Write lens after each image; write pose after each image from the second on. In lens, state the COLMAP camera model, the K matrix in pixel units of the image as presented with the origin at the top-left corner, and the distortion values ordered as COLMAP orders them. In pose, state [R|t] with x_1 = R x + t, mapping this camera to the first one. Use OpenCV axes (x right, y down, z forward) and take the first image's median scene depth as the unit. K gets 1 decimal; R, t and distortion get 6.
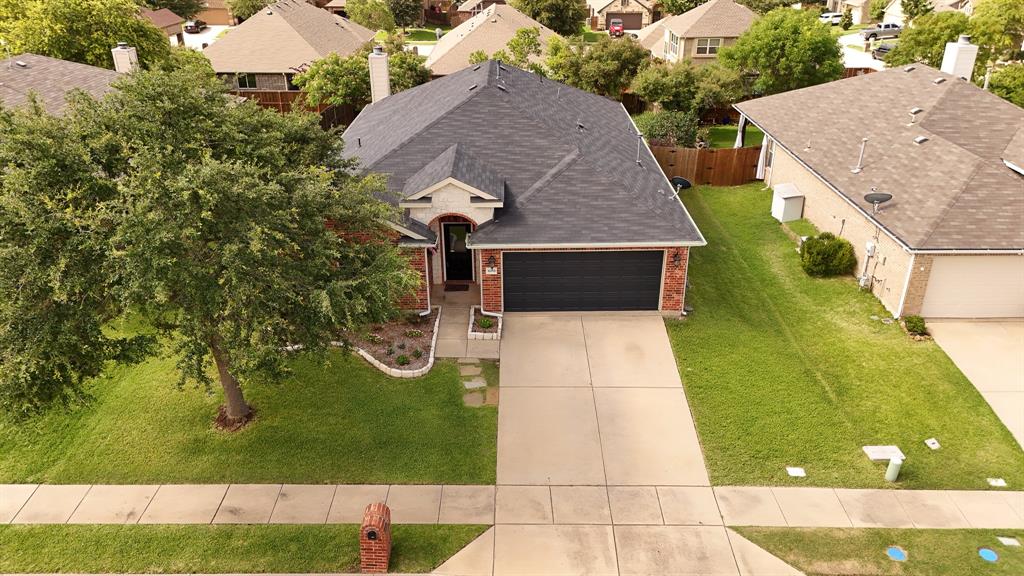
lens RADIAL K [[772.6, 0, 512.0], [0, 772.6, 288.0], [0, 0, 1]] dist [0.004301, -0.001666]
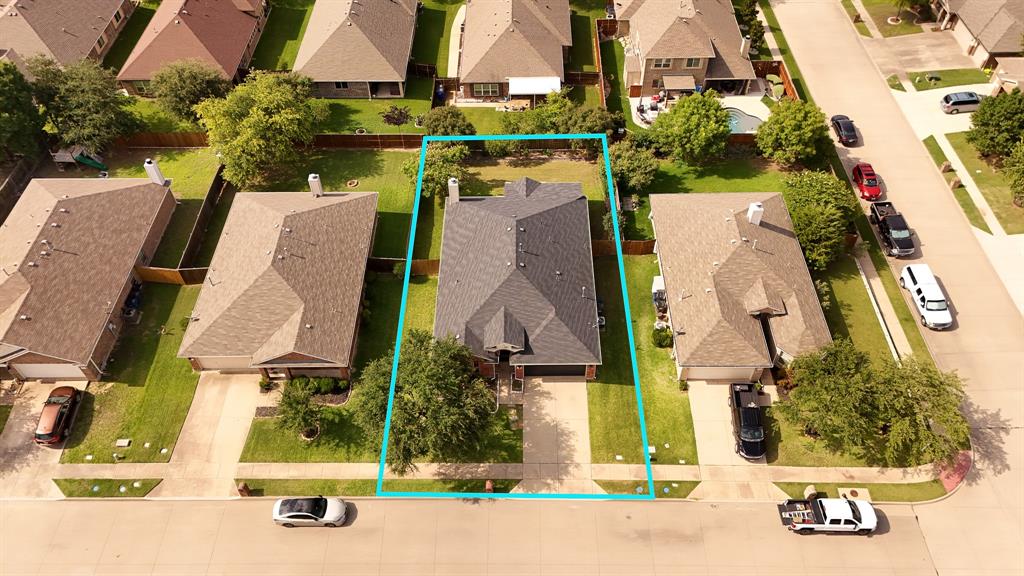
lens RADIAL K [[772.6, 0, 512.0], [0, 772.6, 288.0], [0, 0, 1]] dist [0.004301, -0.001666]
pose [[0.999938, -0.000746, -0.011122, -0.022824], [0.004787, 0.929832, 0.367954, -1.234592], [0.010067, -0.367985, 0.929777, -1.316076]]
